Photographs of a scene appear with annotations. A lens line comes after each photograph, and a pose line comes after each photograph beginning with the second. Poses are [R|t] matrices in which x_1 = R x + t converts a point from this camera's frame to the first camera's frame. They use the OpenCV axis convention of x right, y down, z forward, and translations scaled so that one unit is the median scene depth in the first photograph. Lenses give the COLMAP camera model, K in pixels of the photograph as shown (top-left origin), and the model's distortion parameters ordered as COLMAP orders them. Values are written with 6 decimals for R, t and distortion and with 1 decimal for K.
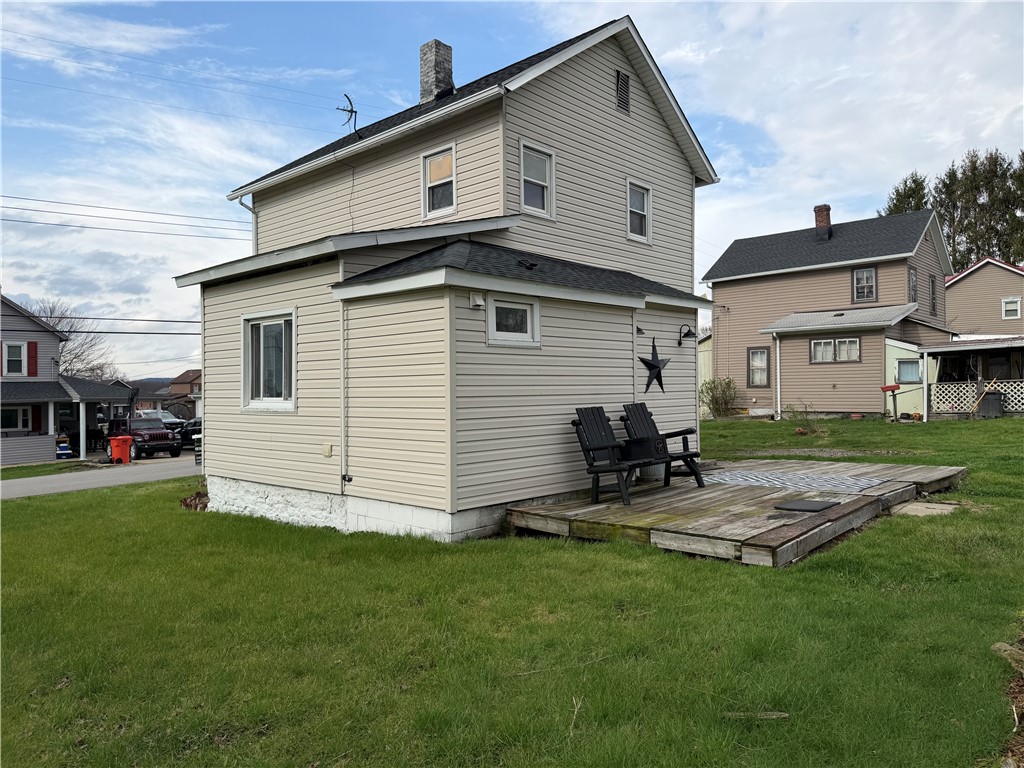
lens RADIAL K [[720.2, 0, 514.8], [0, 720.2, 382.5], [0, 0, 1]] dist [0.042026, -0.045684]
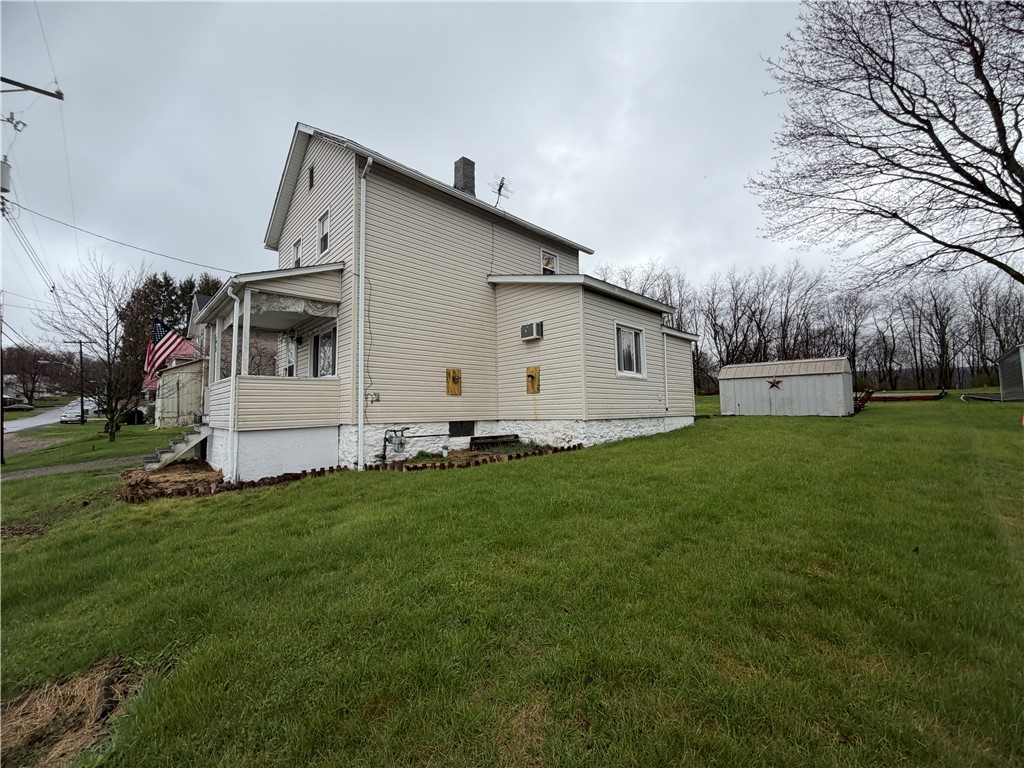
lens RADIAL K [[406.6, 0, 512.9], [0, 406.6, 381.7], [0, 0, 1]] dist [0.011912, 0.000412]
pose [[0.067603, 0.087530, 0.993865, -1.514891], [0.008310, 0.996060, -0.088289, 0.150044], [-0.997678, 0.014228, 0.066610, 1.351460]]
